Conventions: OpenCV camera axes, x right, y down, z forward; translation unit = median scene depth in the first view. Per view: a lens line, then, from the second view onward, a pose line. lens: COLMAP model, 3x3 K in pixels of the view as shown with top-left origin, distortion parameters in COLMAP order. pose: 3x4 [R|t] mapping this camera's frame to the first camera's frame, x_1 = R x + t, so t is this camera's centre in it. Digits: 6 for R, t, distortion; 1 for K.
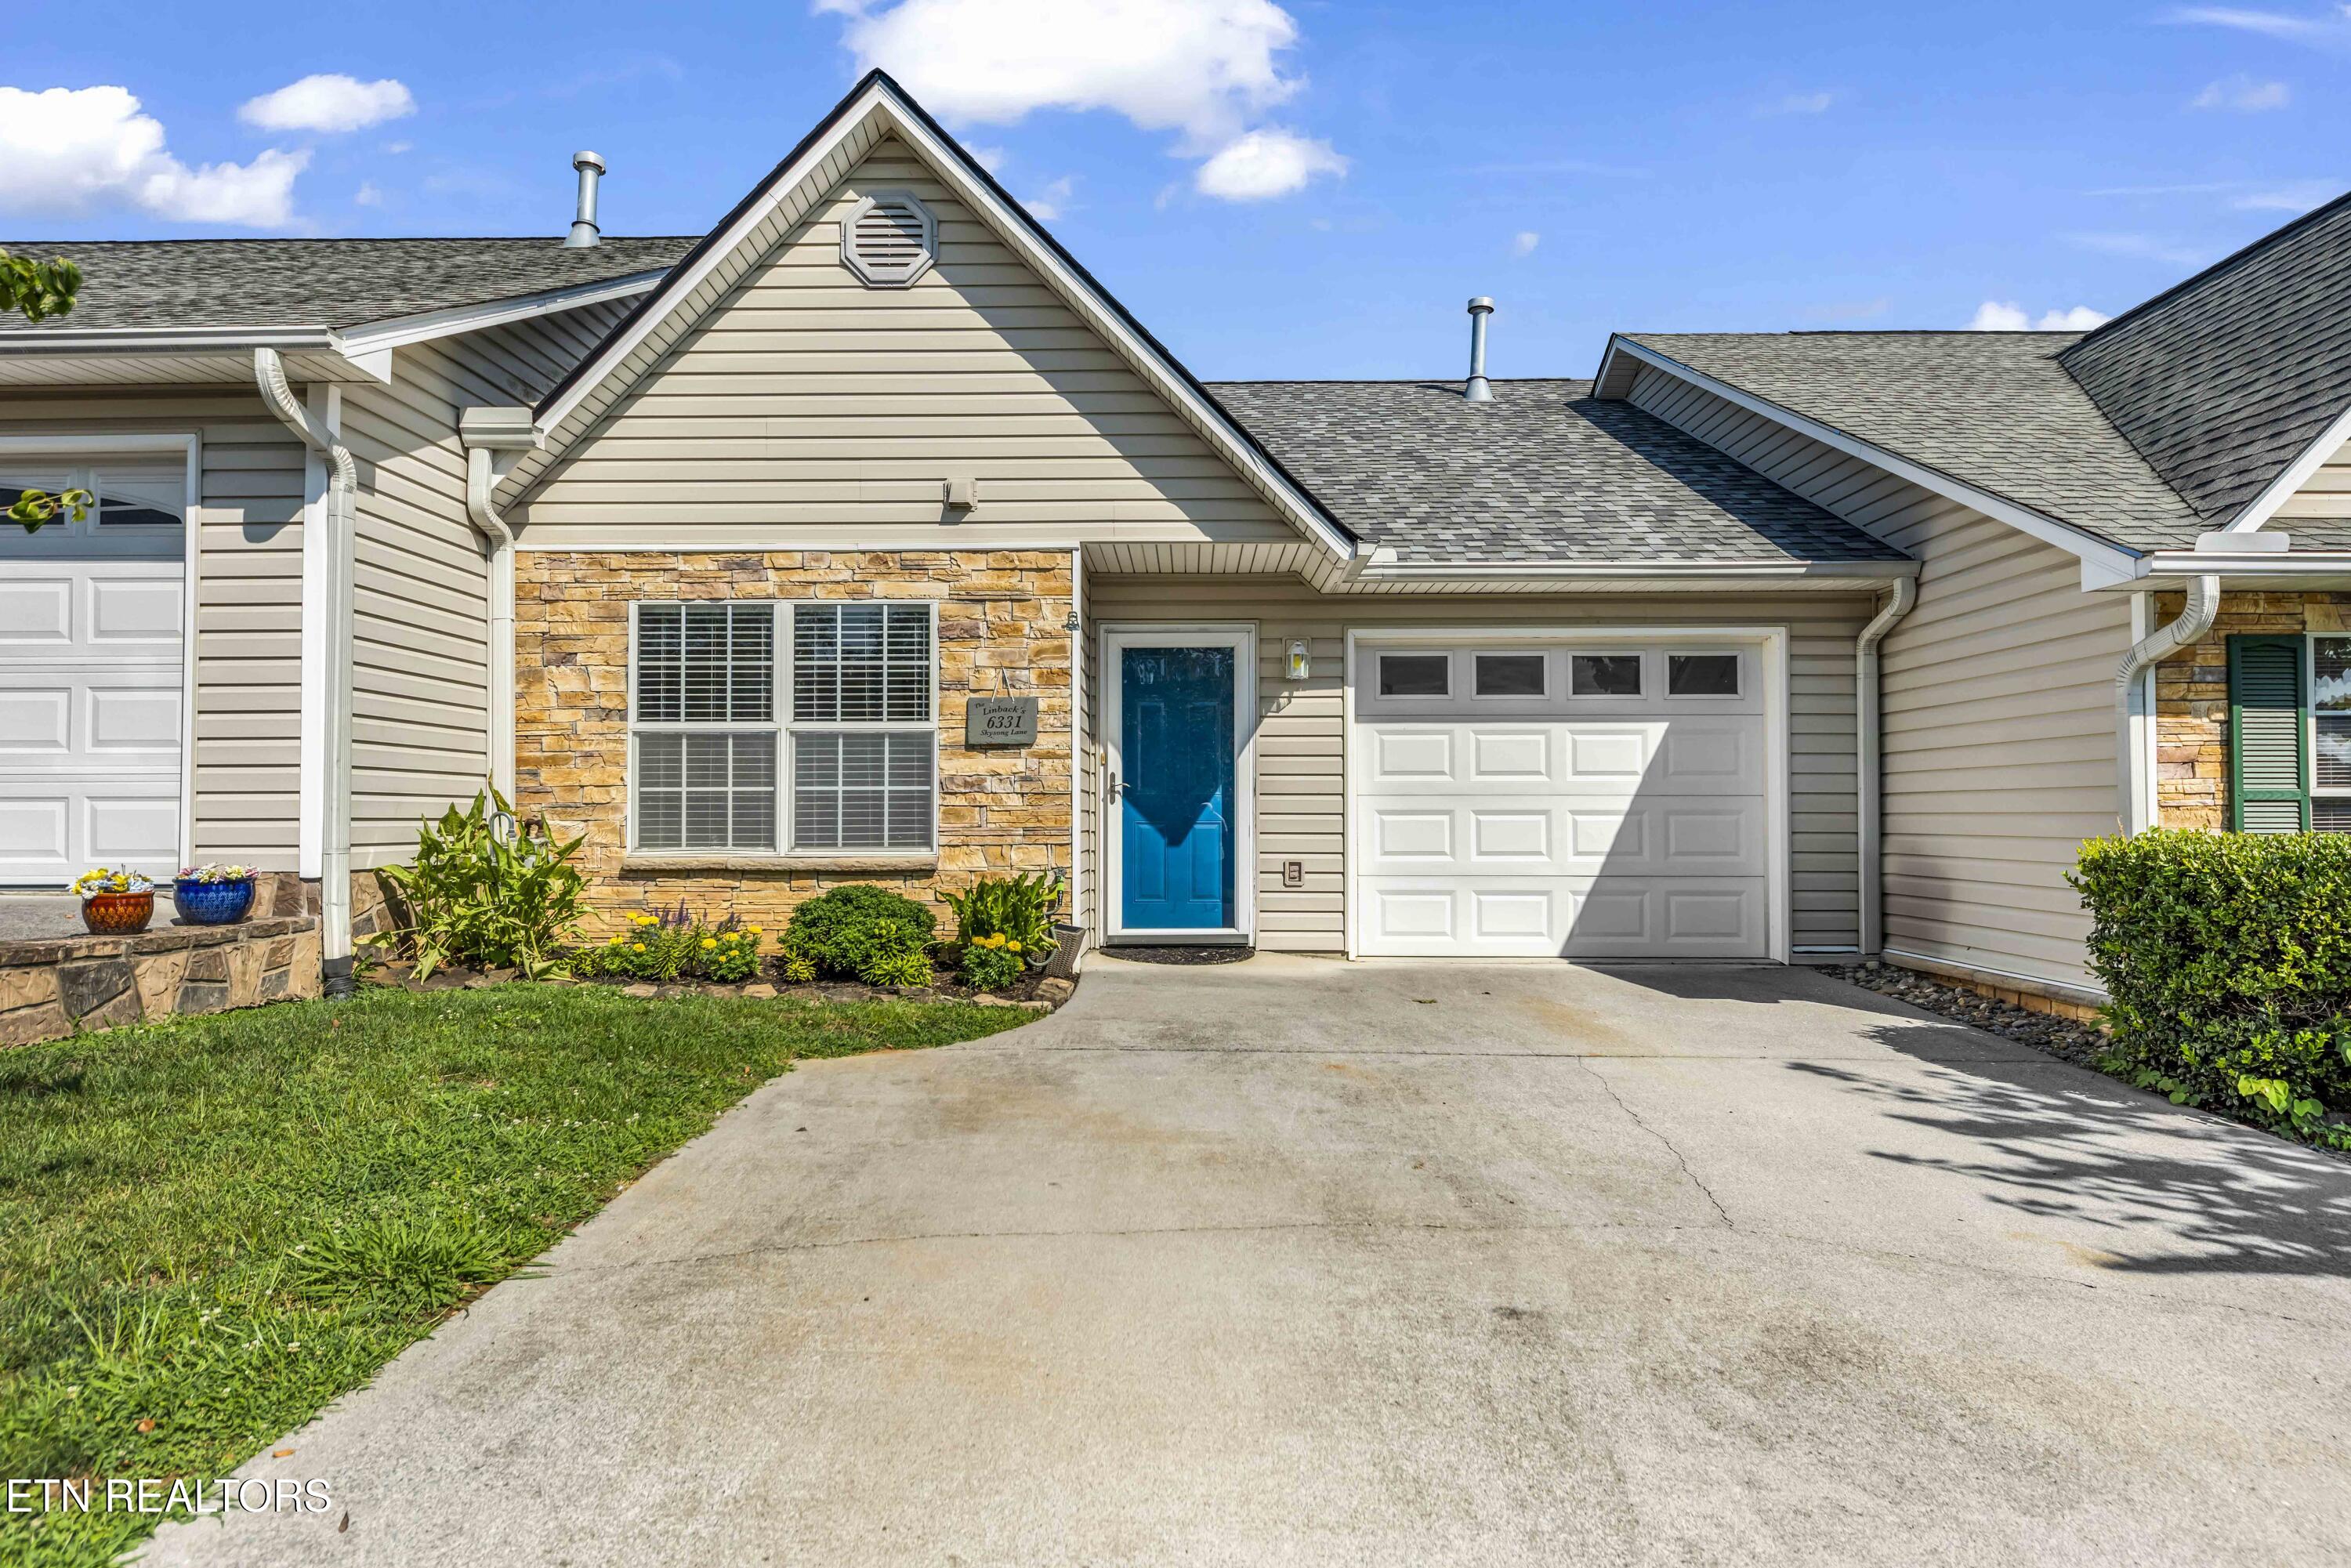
lens RADIAL K [[1338.7, 0, 1173.4], [0, 1338.7, 788.1], [0, 0, 1]] dist [0.005370, -0.003582]
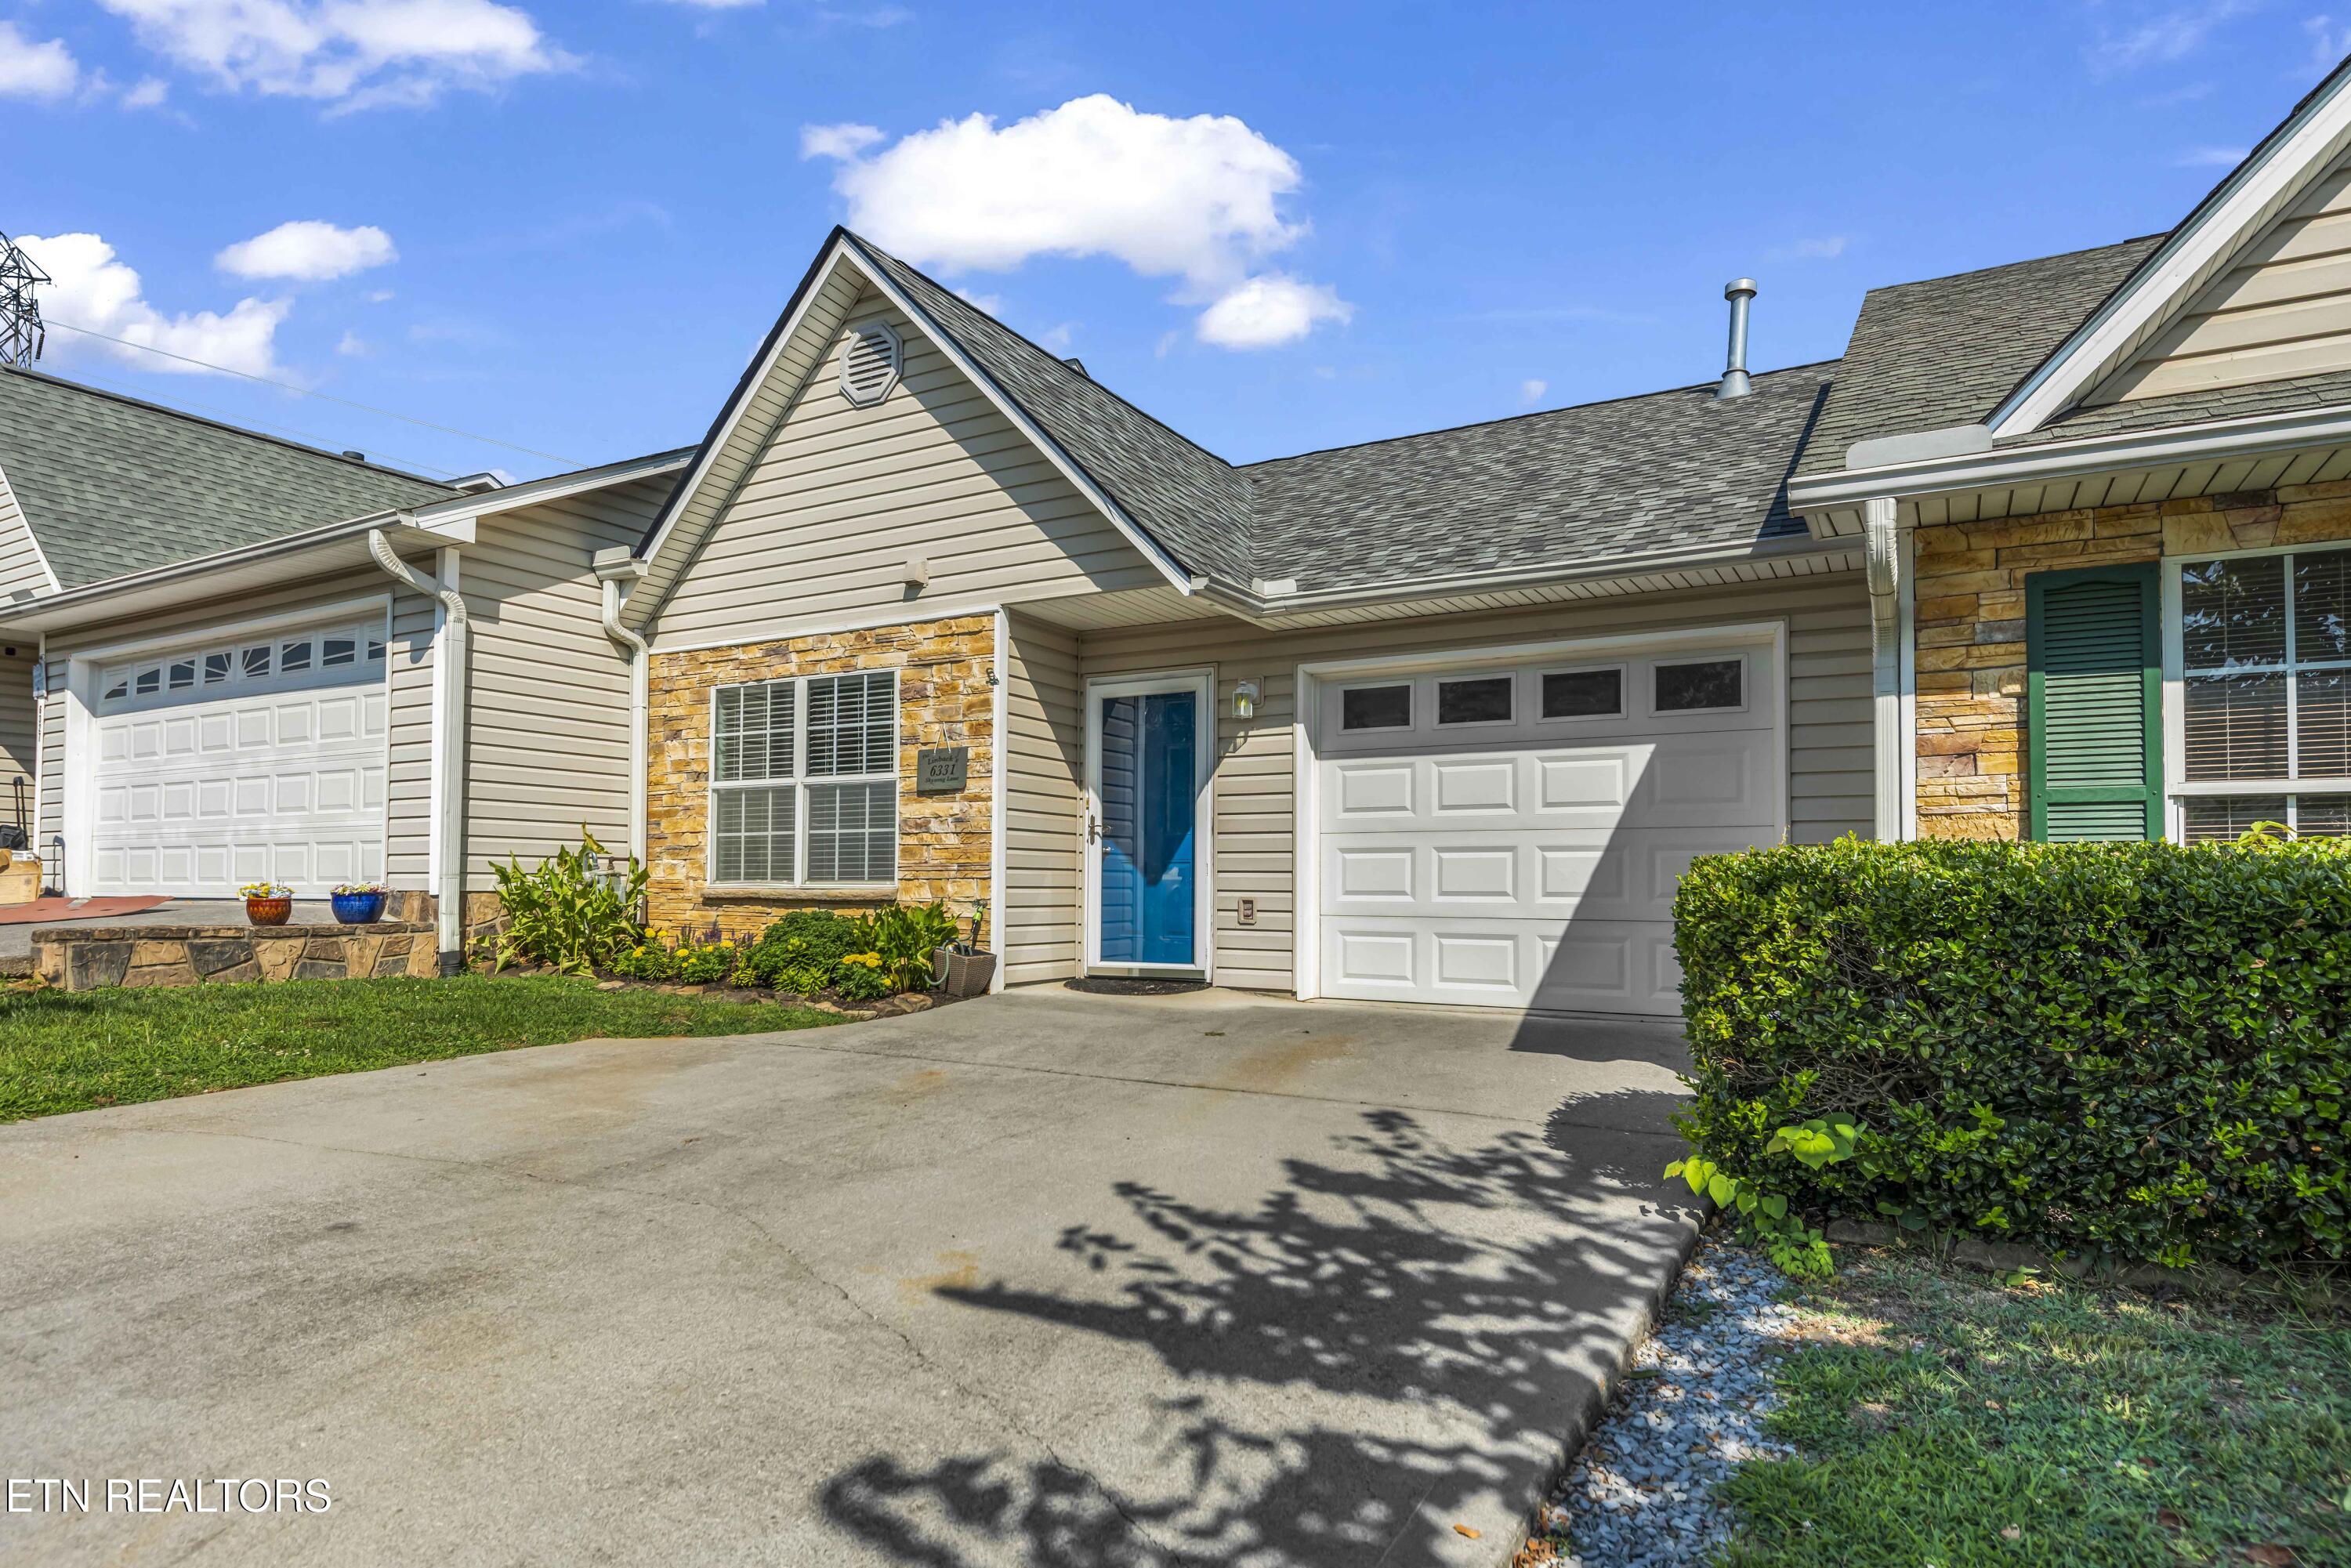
lens RADIAL K [[1289.4, 0, 1171.2], [0, 1289.4, 844.9], [0, 0, 1]] dist [0.005822, -0.001636]
pose [[0.877712, -0.011744, -0.479045, 0.563307], [0.006143, 0.999893, -0.013258, 0.029378], [0.479149, 0.008694, 0.877690, 0.135595]]
